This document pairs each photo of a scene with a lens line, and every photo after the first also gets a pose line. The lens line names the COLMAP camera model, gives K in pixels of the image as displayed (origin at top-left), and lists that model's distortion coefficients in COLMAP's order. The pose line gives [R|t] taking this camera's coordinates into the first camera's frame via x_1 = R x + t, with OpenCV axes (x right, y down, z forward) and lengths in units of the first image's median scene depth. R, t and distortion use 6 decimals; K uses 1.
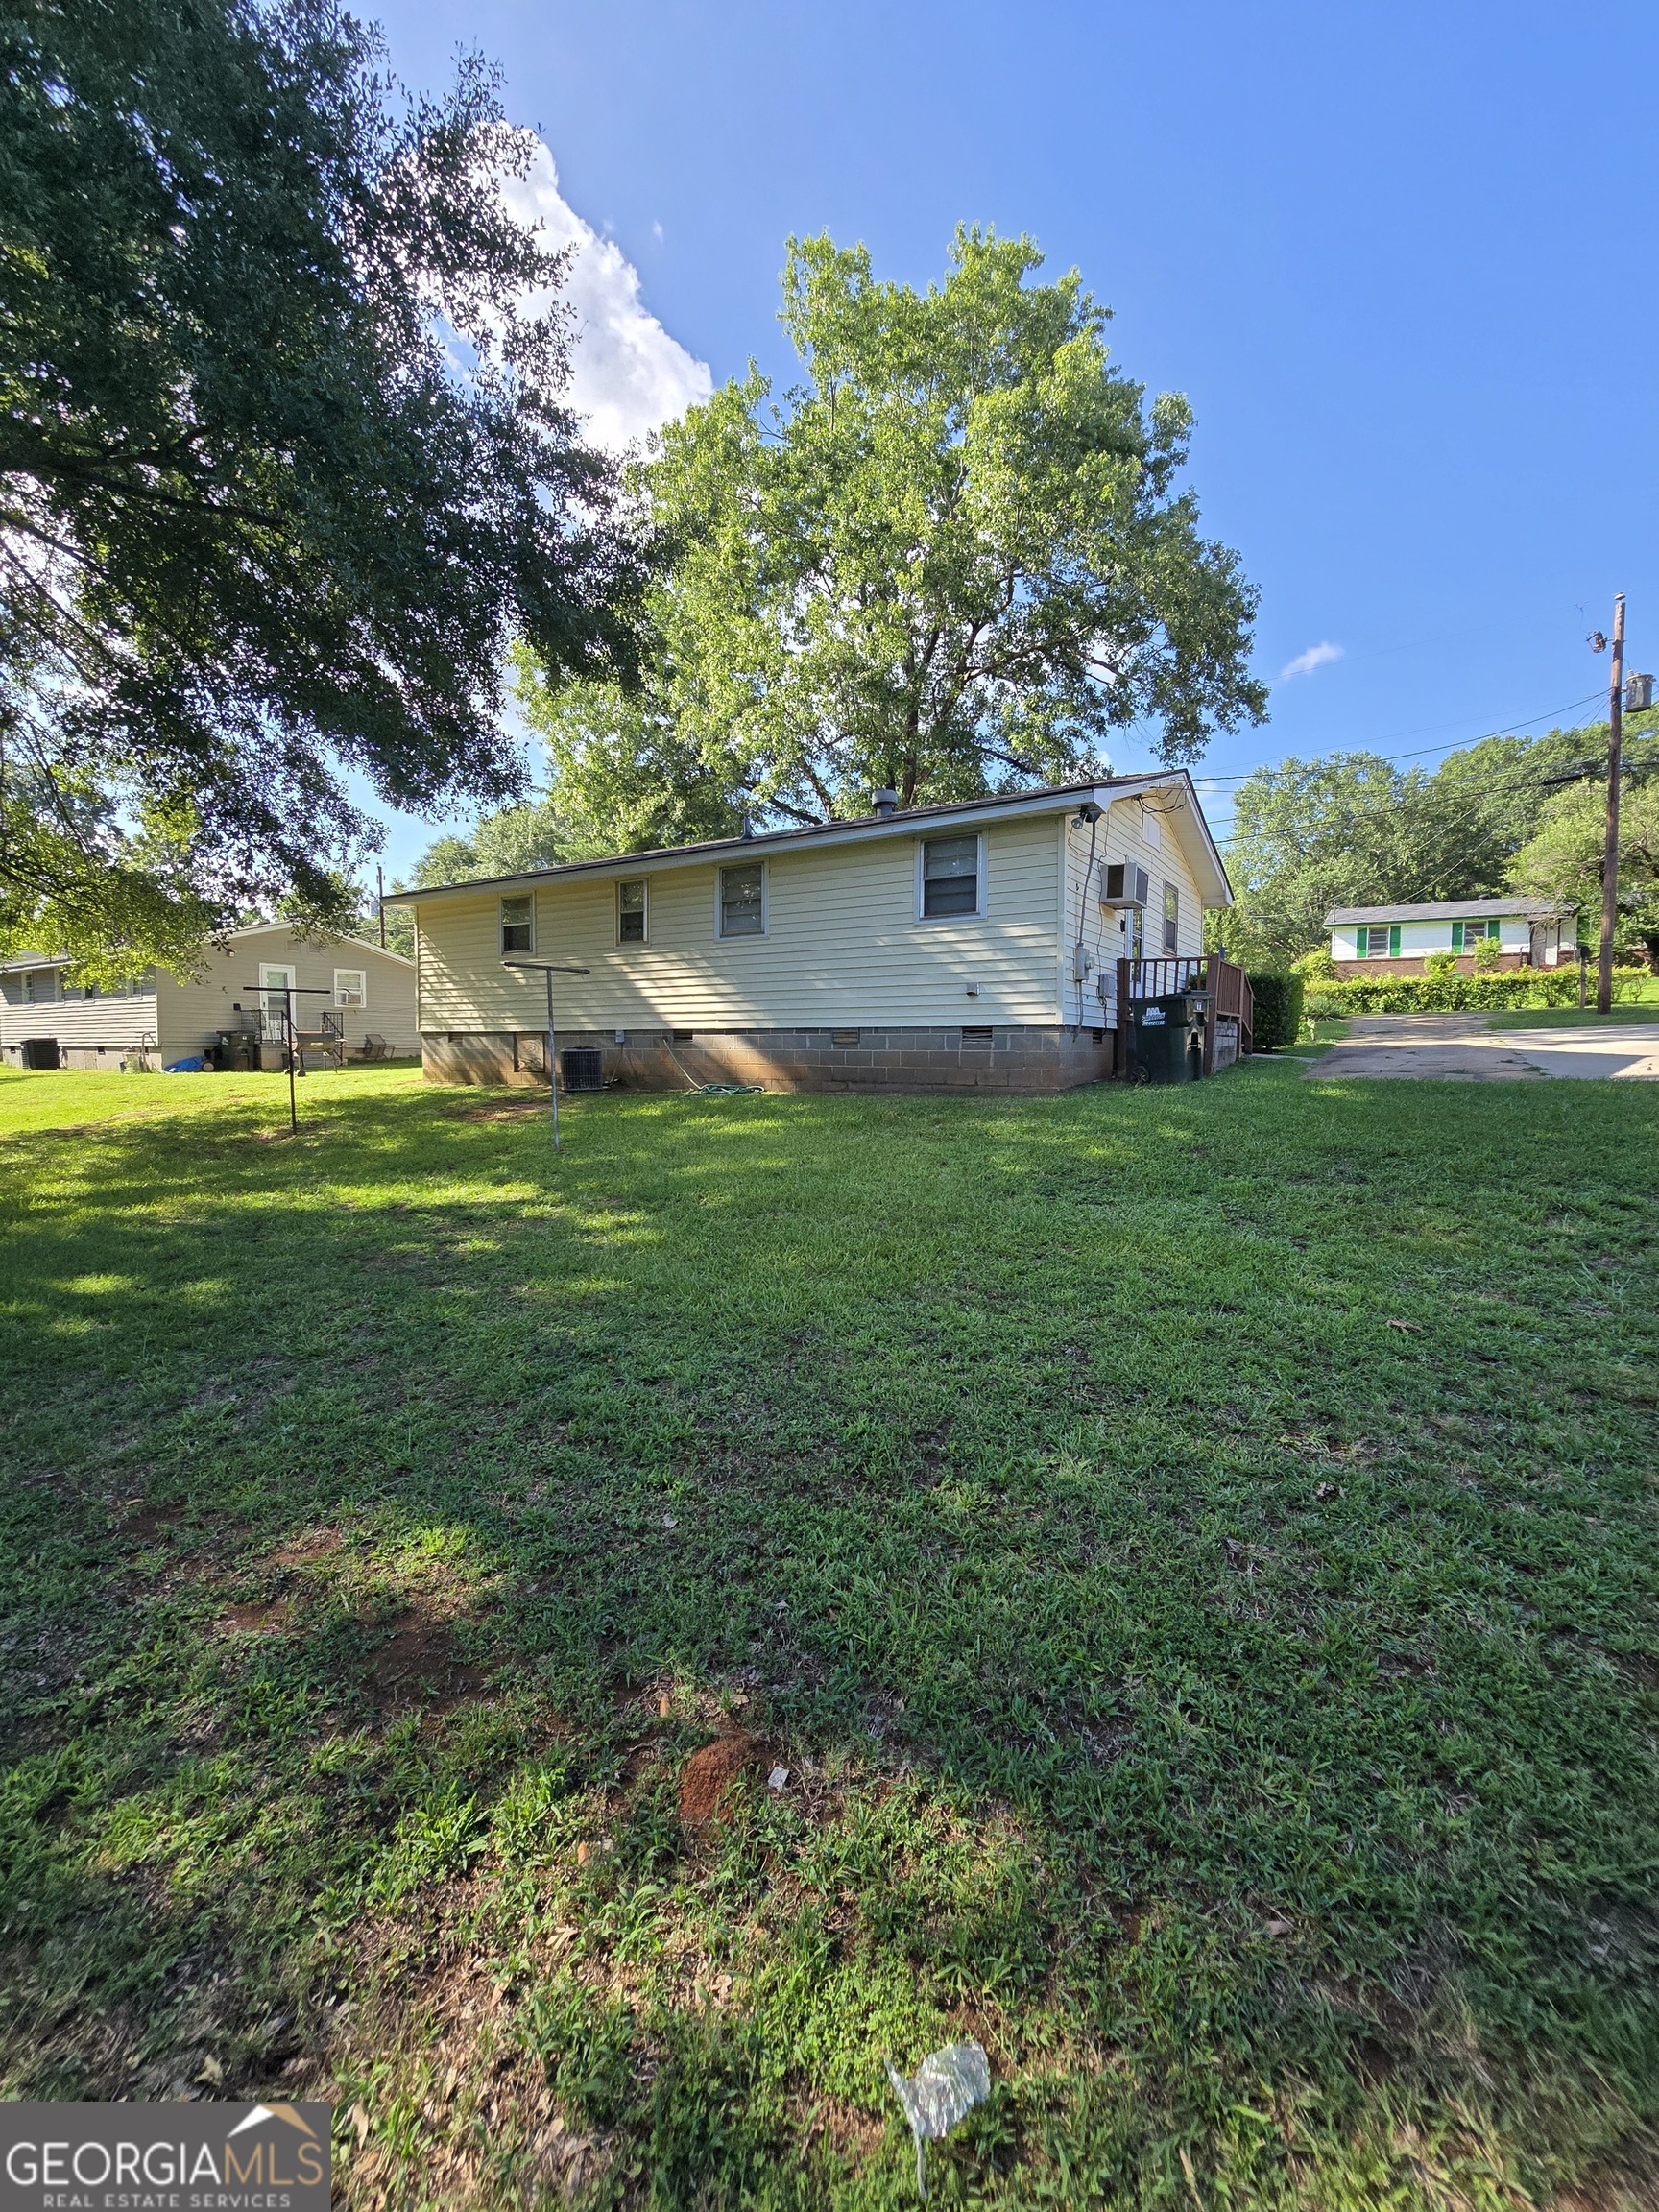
lens RADIAL K [[899.6, 0, 827.7], [0, 899.6, 1099.0], [0, 0, 1]] dist [0.003659, -0.000398]
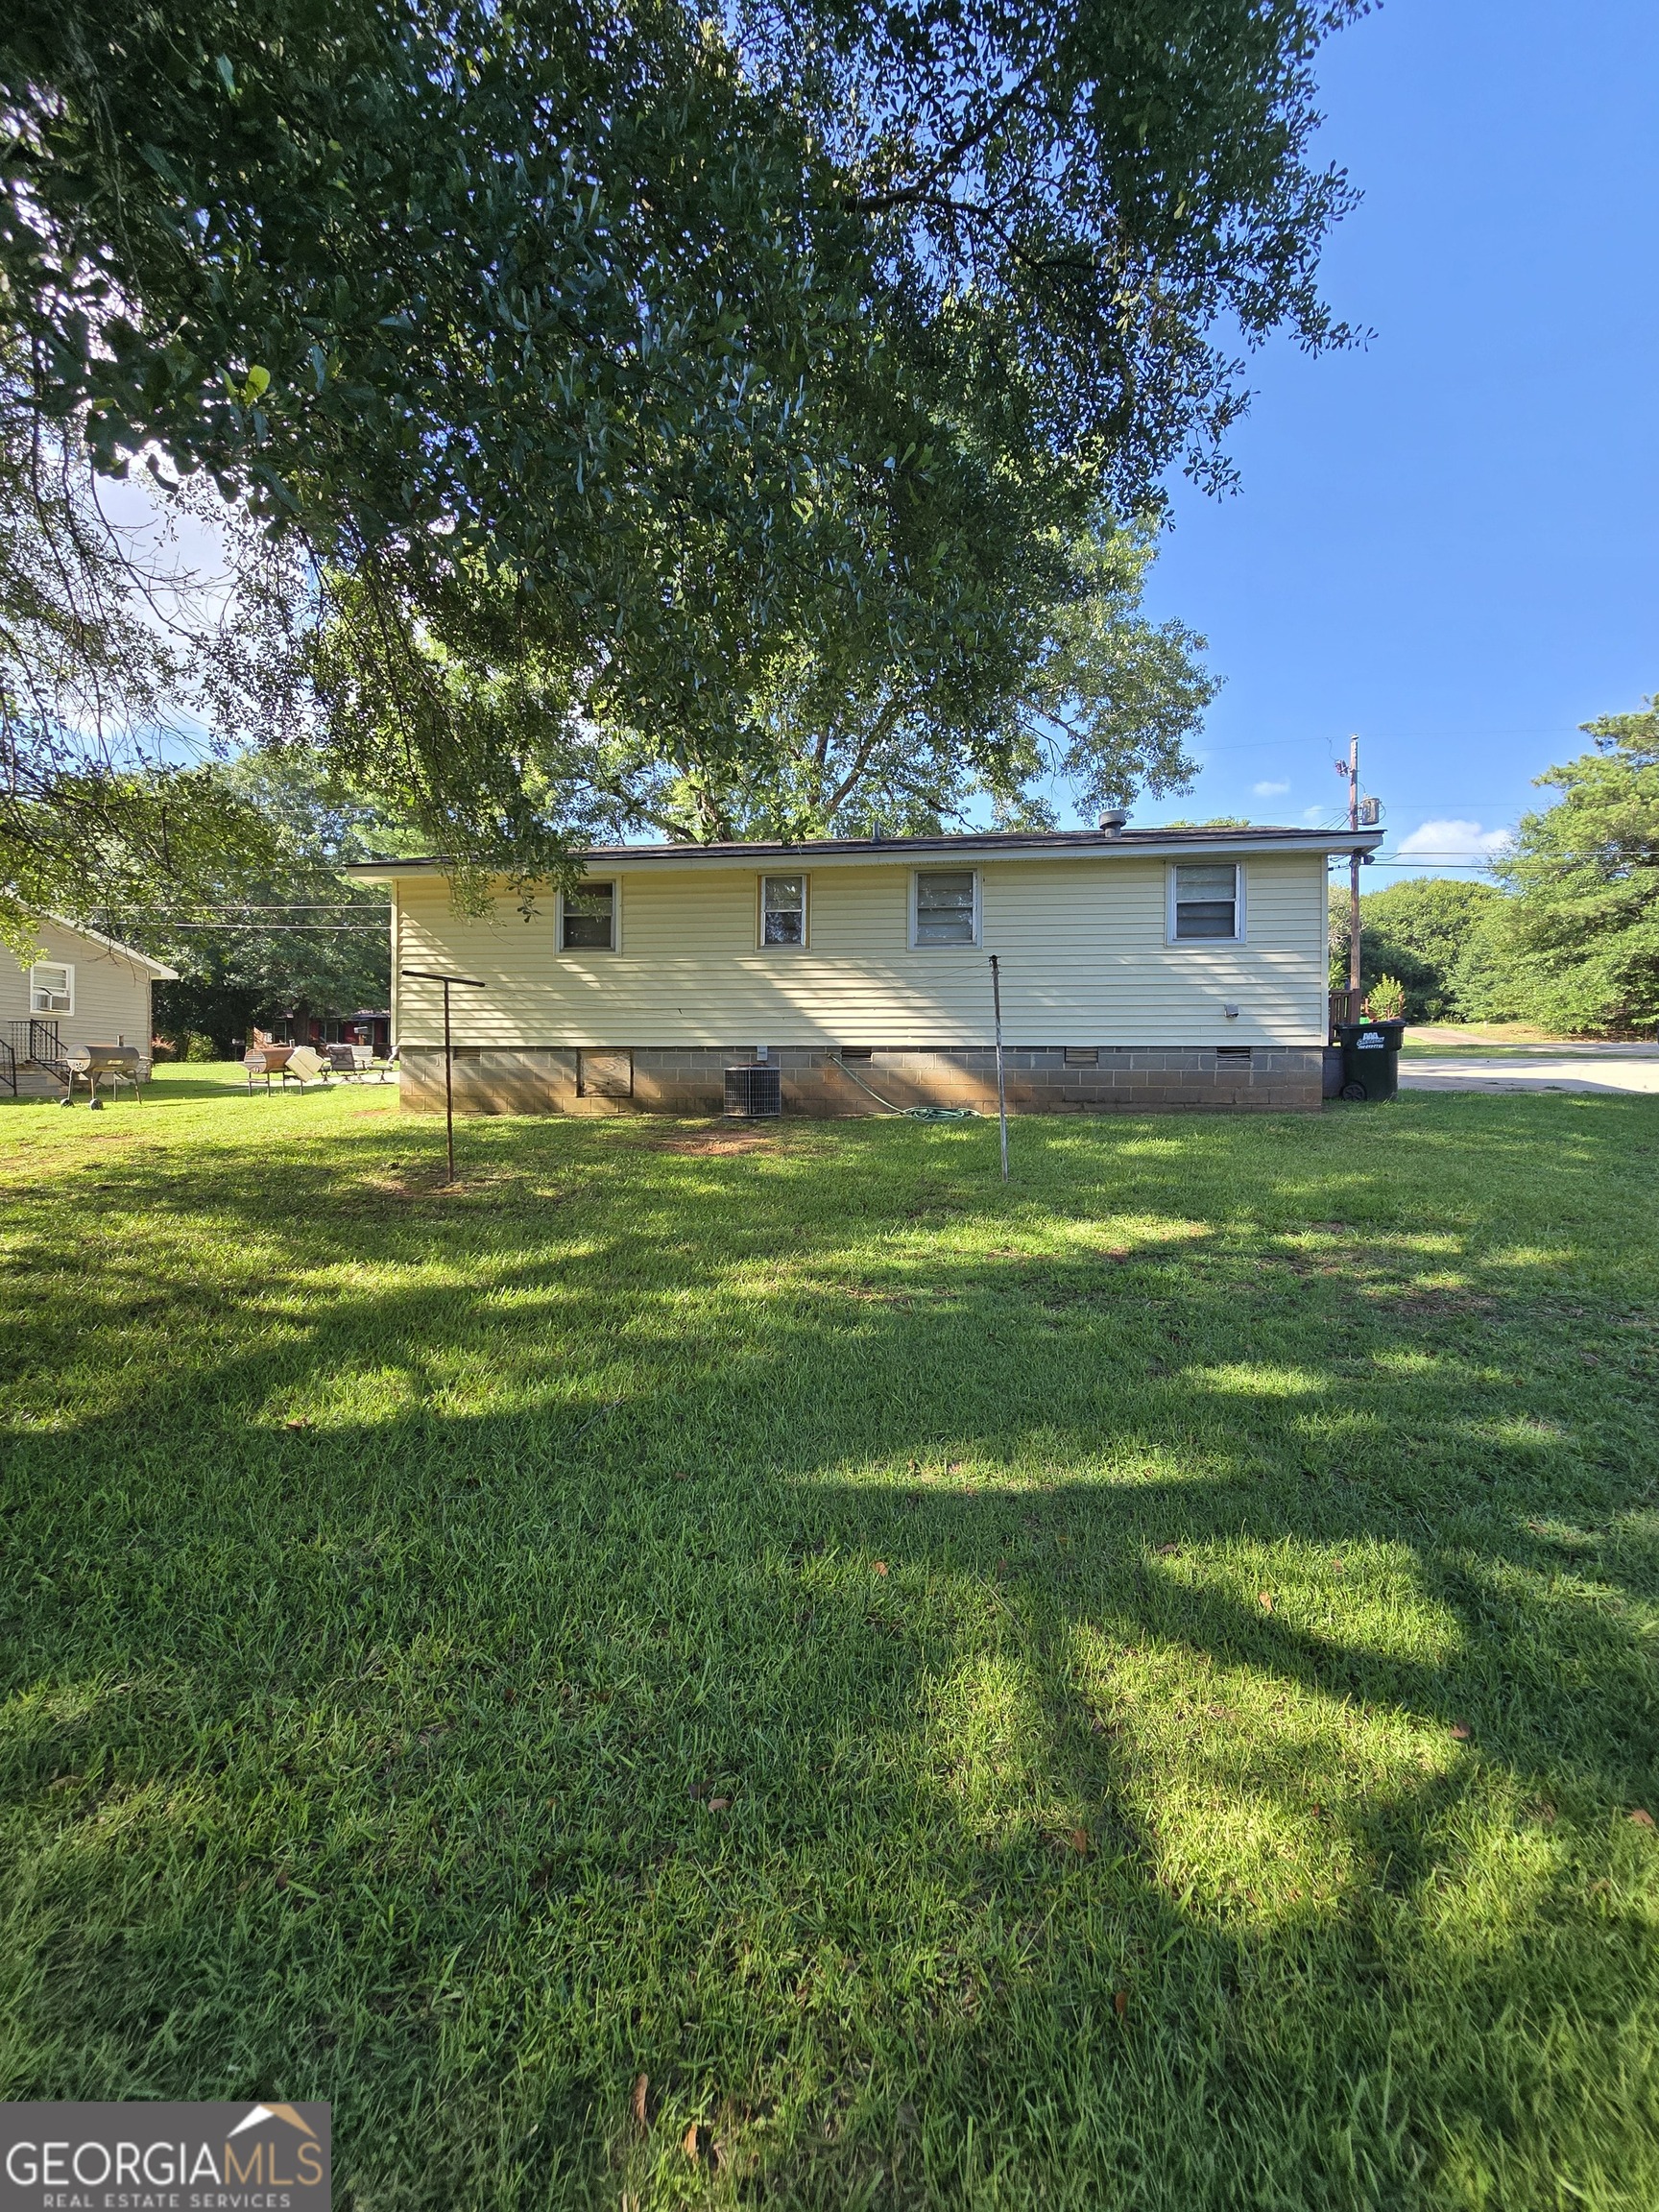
lens RADIAL K [[899.6, 0, 827.7], [0, 899.6, 1099.0], [0, 0, 1]] dist [0.003659, -0.000398]
pose [[0.909367, -0.004534, 0.415971, -0.581375], [0.020083, 0.999253, -0.033012, 0.003400], [-0.415511, 0.038374, 0.908778, 0.214550]]
